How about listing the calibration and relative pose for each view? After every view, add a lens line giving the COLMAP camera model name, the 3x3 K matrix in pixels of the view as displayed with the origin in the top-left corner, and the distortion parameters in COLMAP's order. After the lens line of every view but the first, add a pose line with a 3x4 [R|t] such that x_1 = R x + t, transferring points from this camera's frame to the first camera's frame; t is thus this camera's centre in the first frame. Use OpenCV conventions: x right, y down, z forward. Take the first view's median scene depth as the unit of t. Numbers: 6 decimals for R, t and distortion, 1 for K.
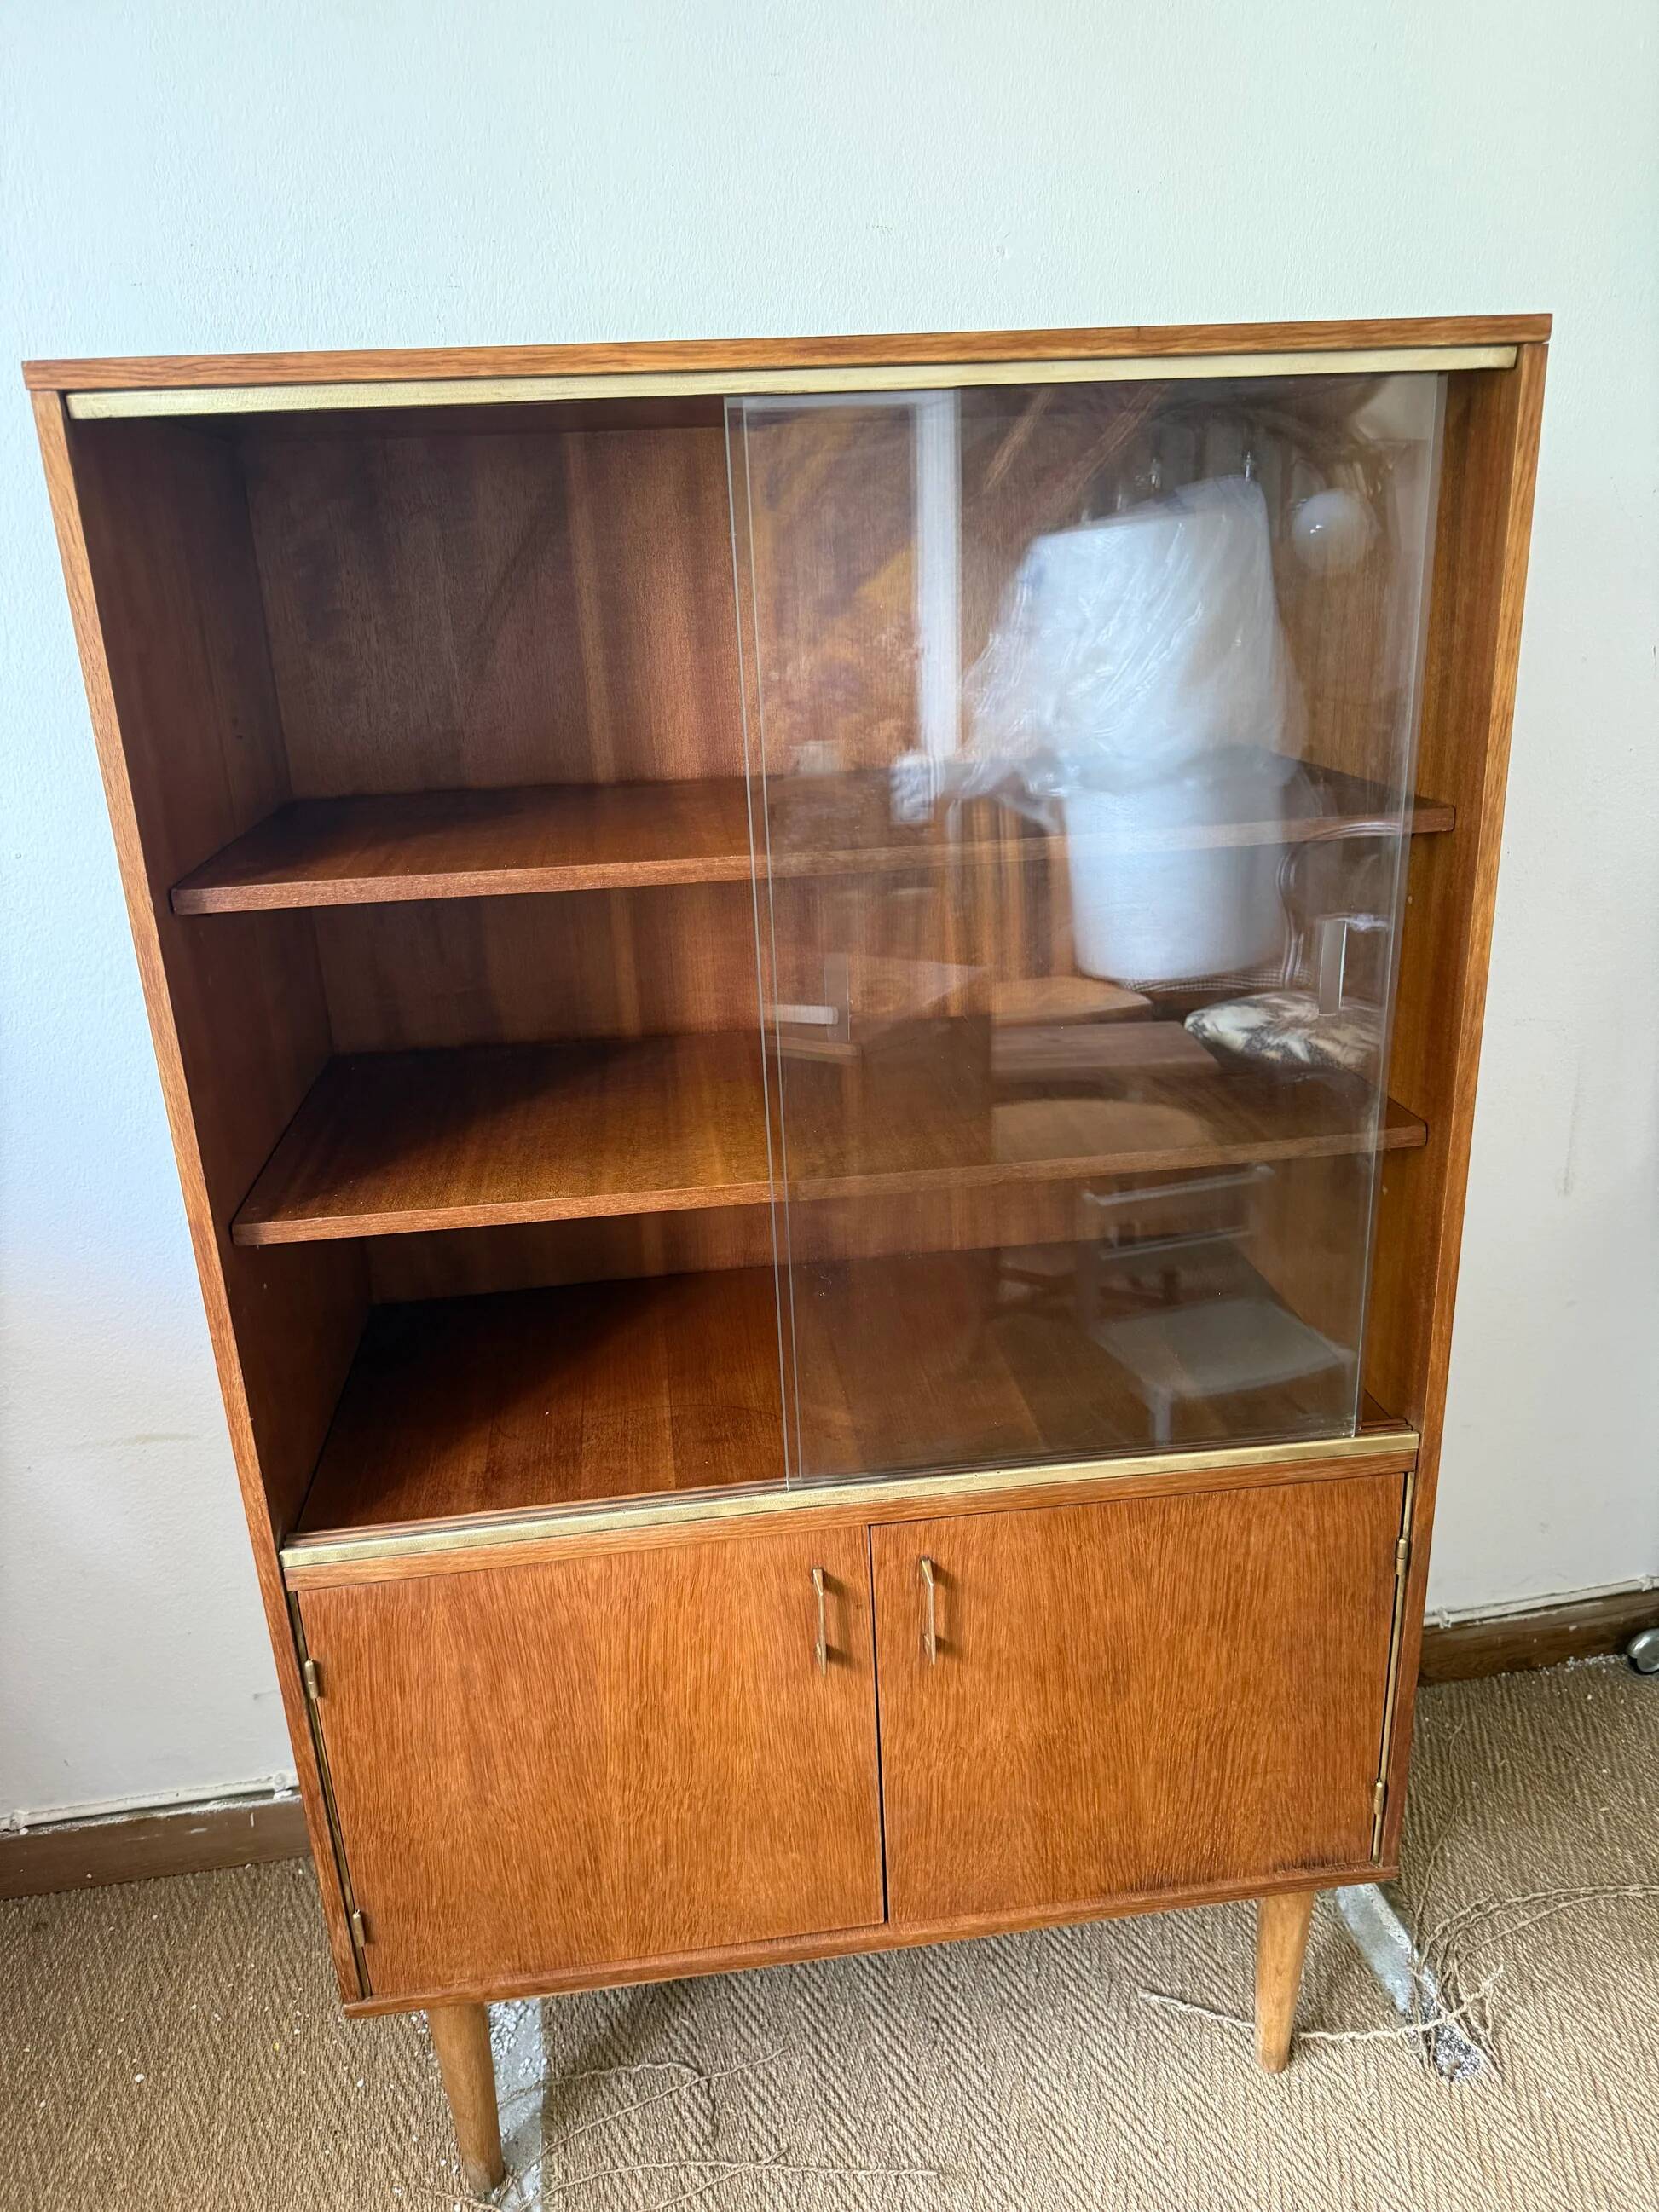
lens RADIAL K [[1582.7, 0, 833.6], [0, 1582.7, 1111.9], [0, 0, 1]] dist [-0.013991, 0.007205]
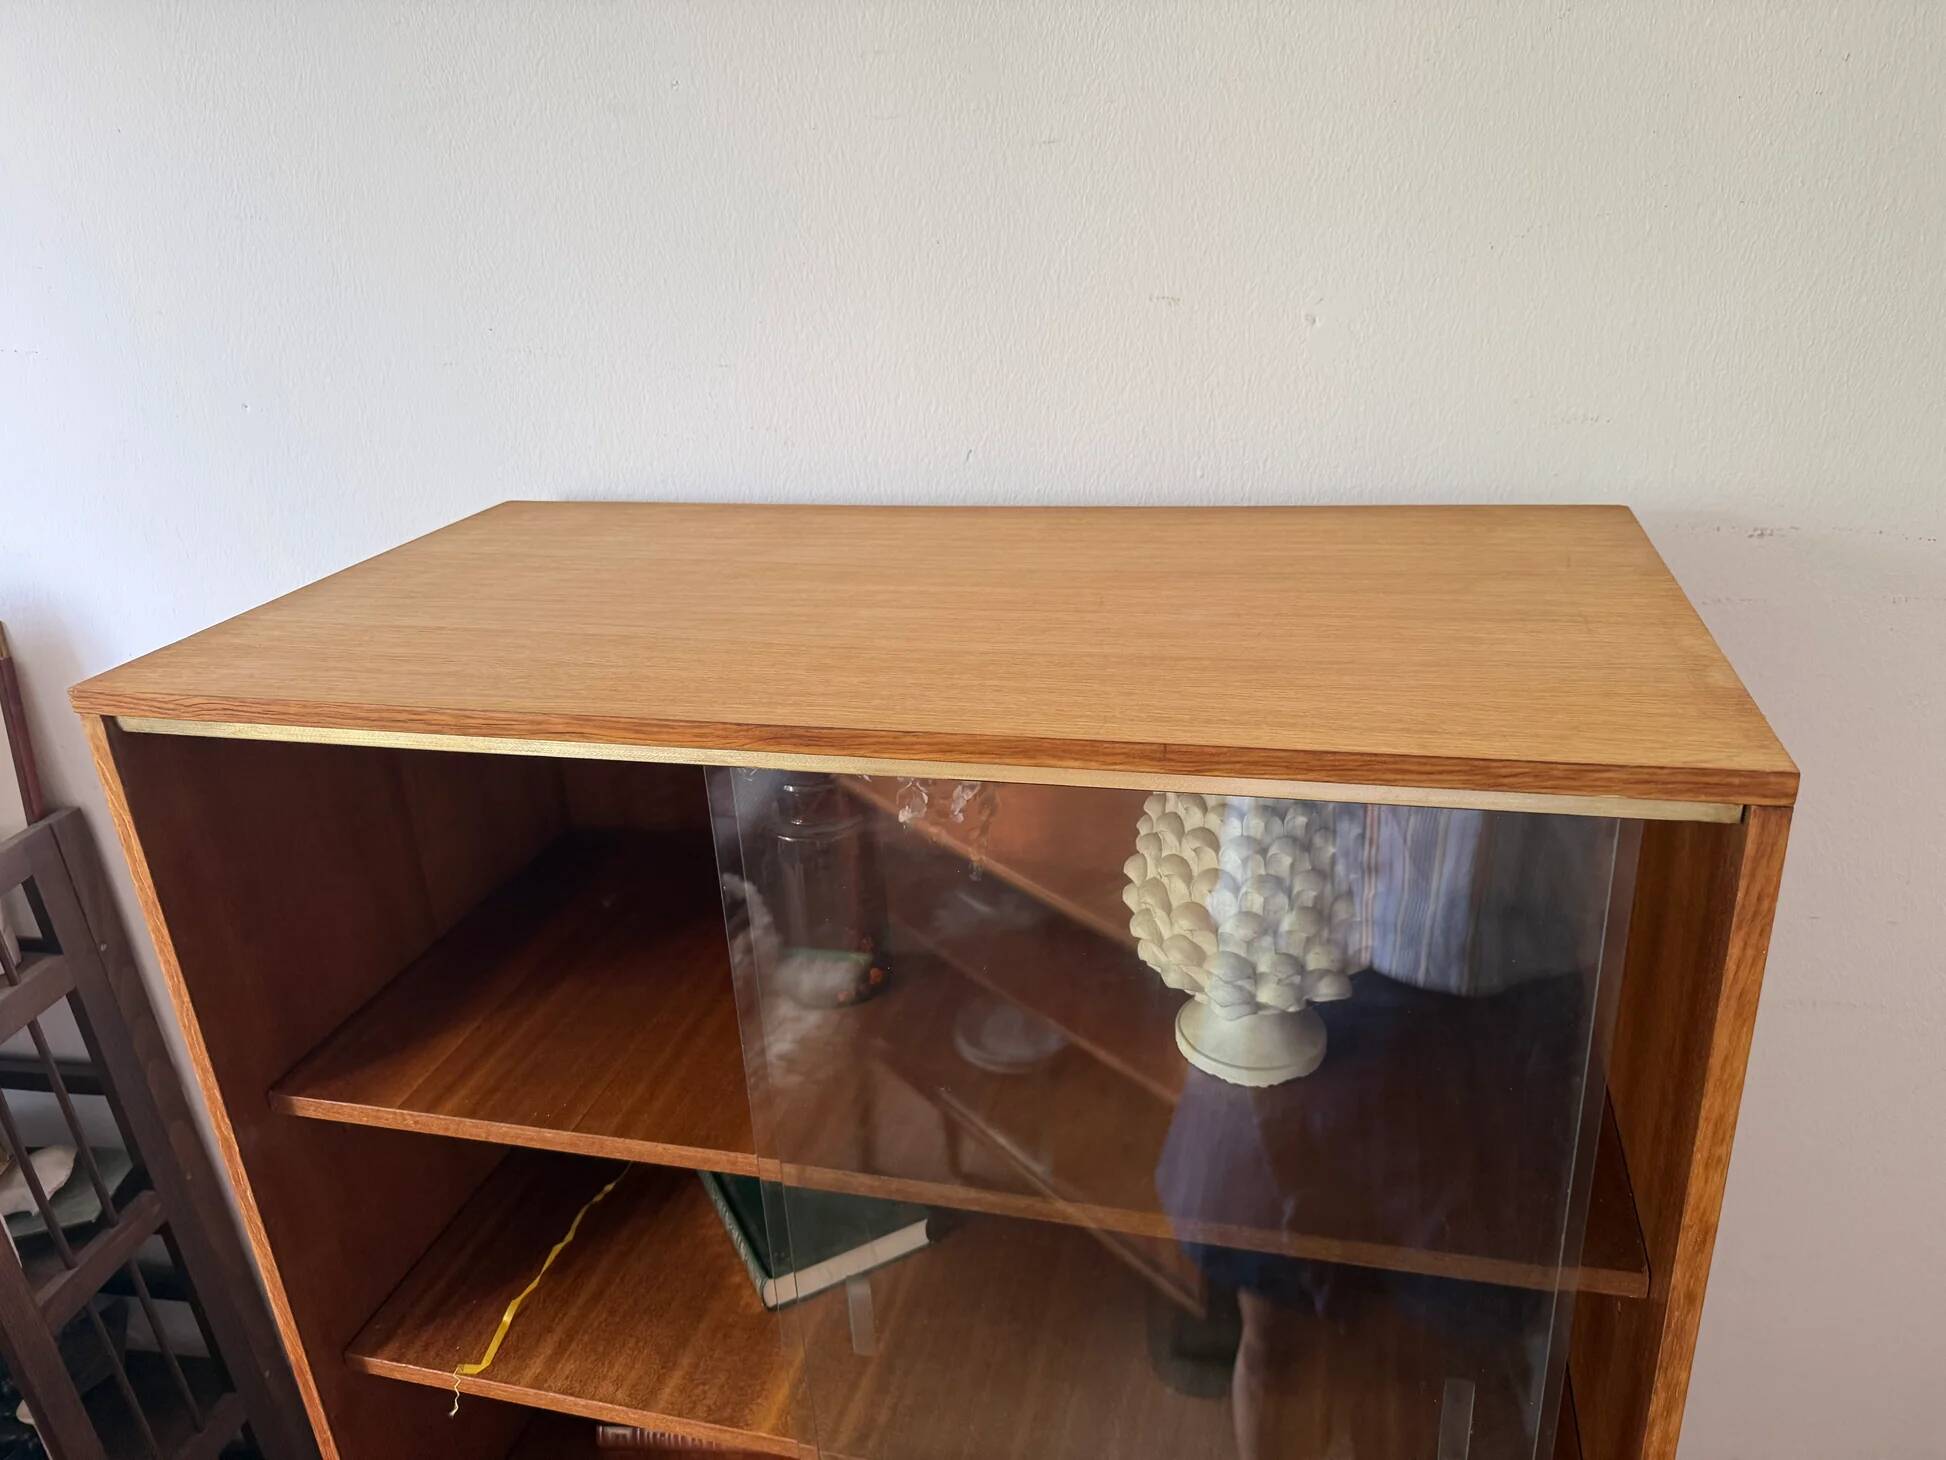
lens RADIAL K [[1394.7, 0, 986.2], [0, 1394.7, 735.7], [0, 0, 1]] dist [-0.004270, -0.007849]
pose [[0.929942, 0.131387, -0.343432, 0.226732], [-0.108078, 0.990395, 0.086243, -0.362363], [0.351464, -0.043083, 0.935209, 0.219270]]
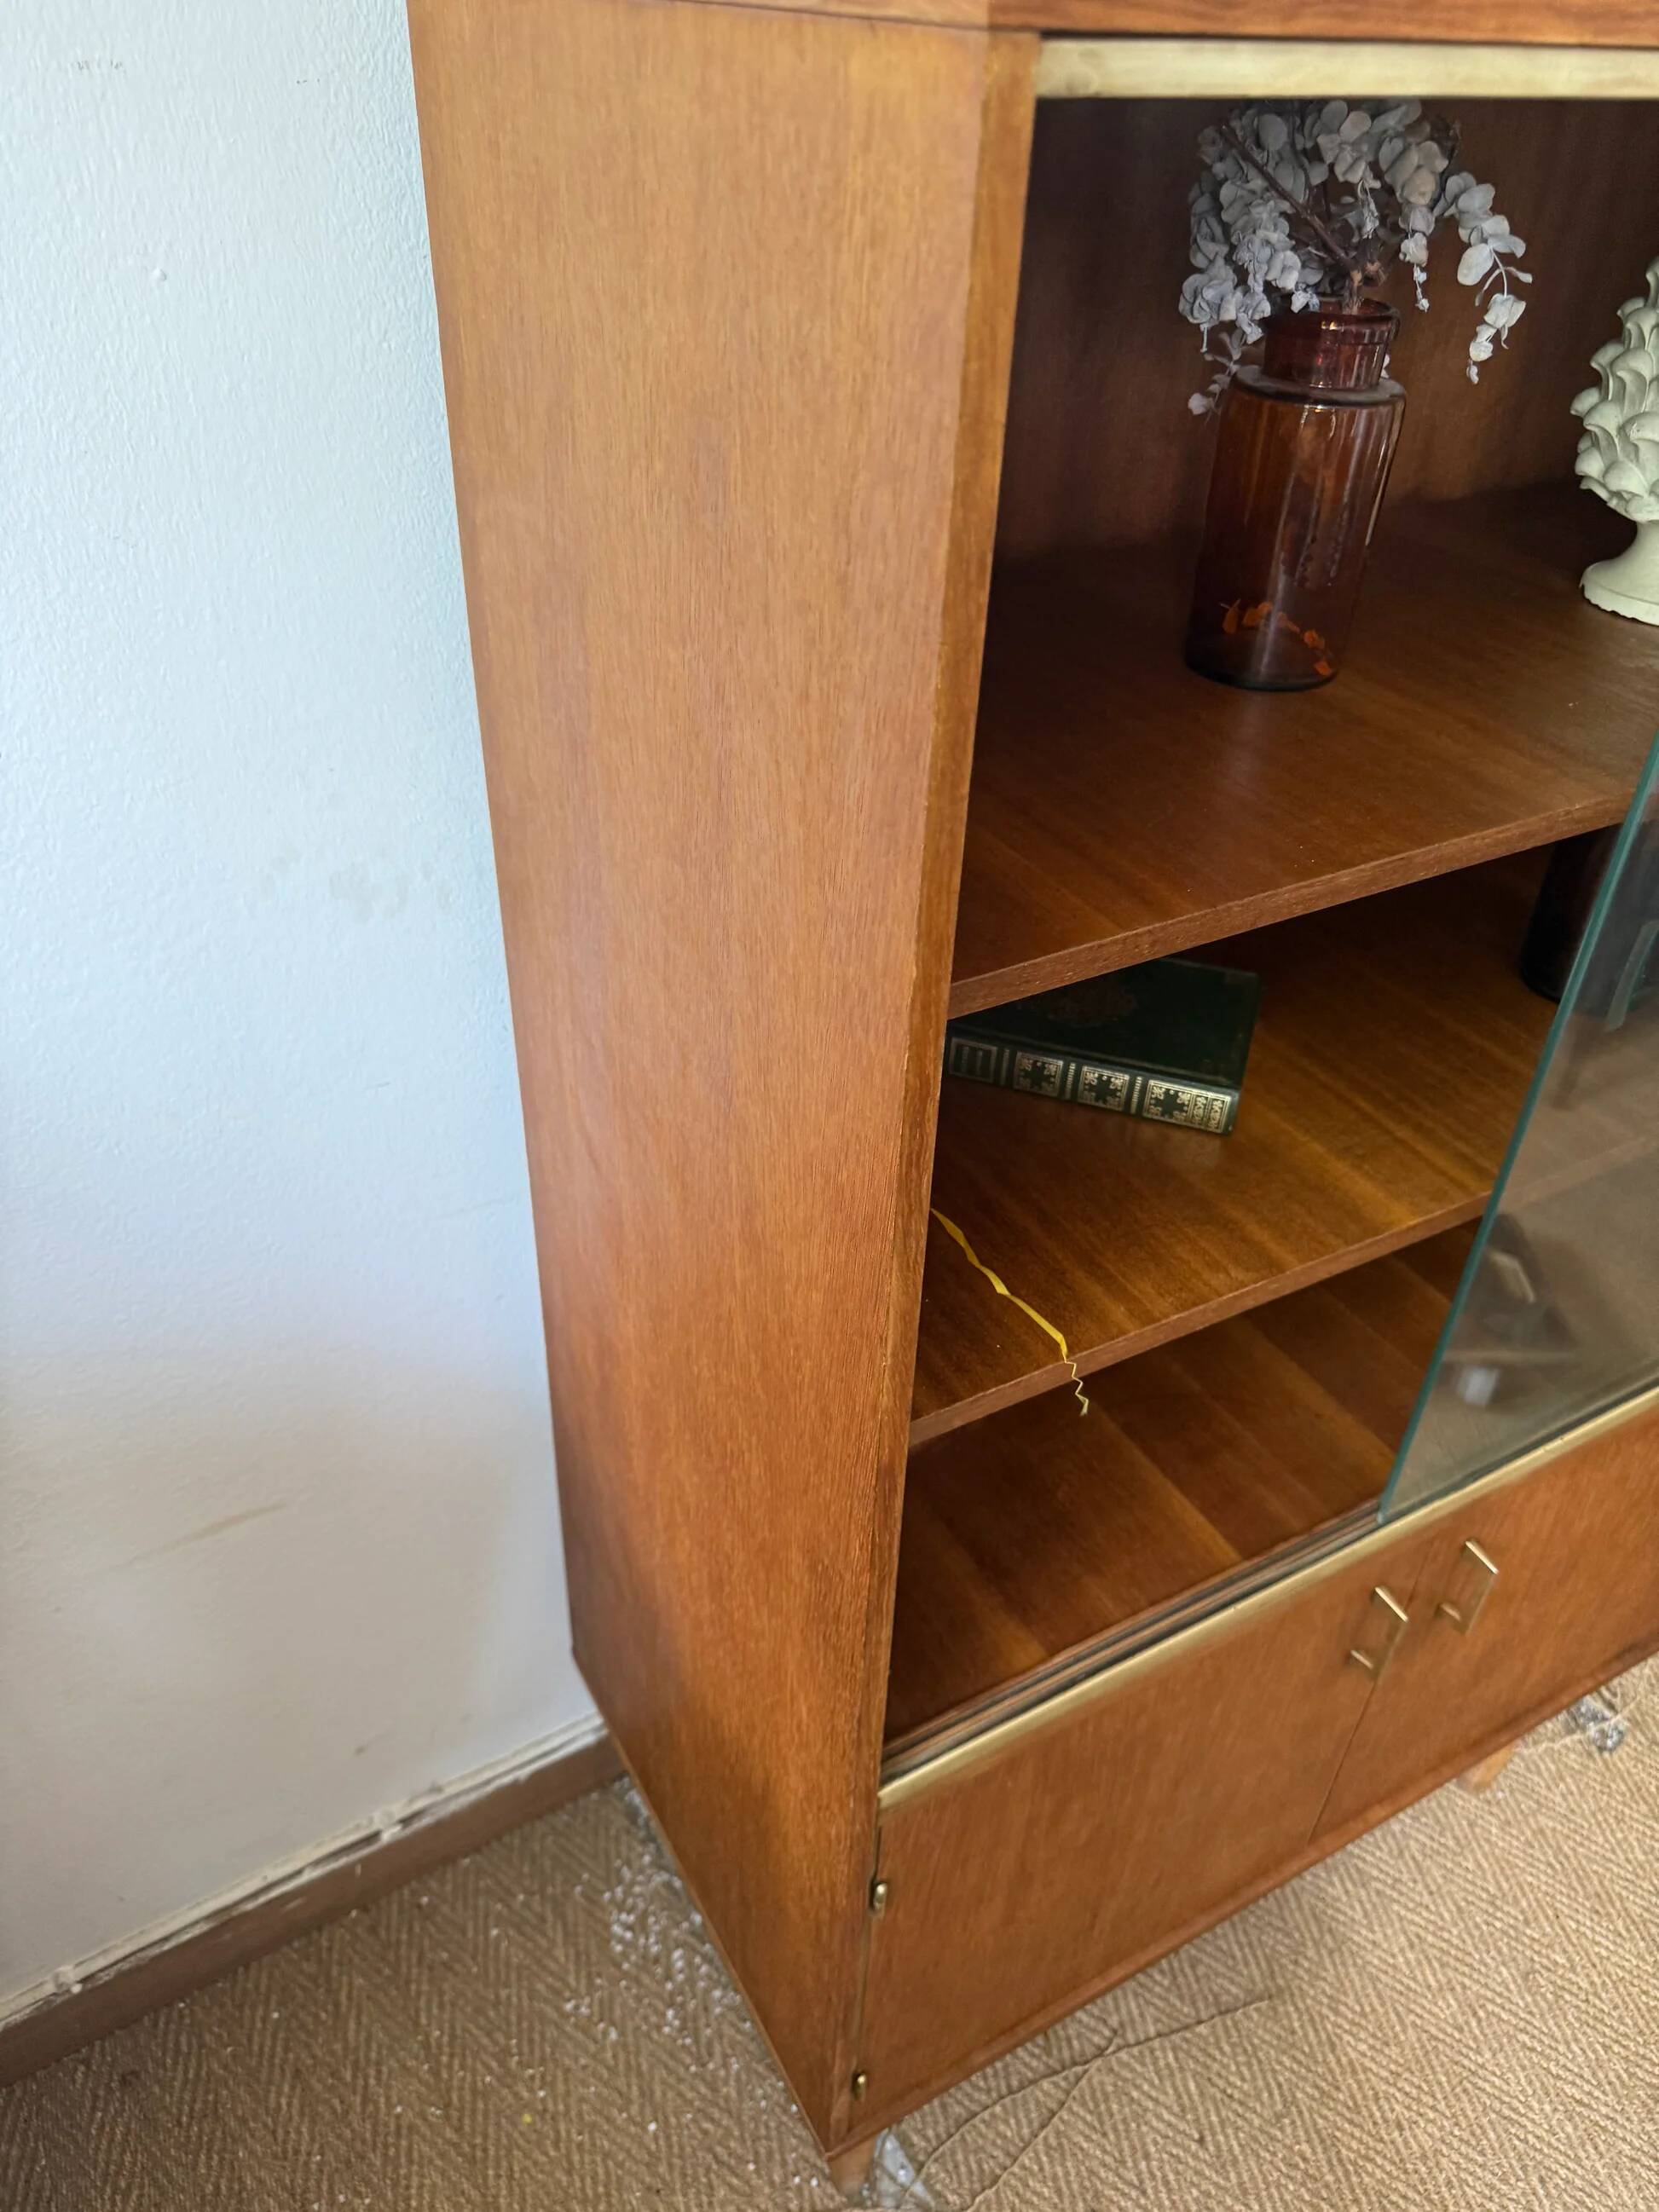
lens RADIAL K [[1595.7, 0, 826.2], [0, 1595.7, 1115.4], [0, 0, 1]] dist [-0.009267, -0.004494]
pose [[0.922687, -0.165915, 0.348025, -0.462499], [0.058334, 0.952354, 0.299364, -0.193462], [-0.381112, -0.255918, 0.888403, 0.349851]]
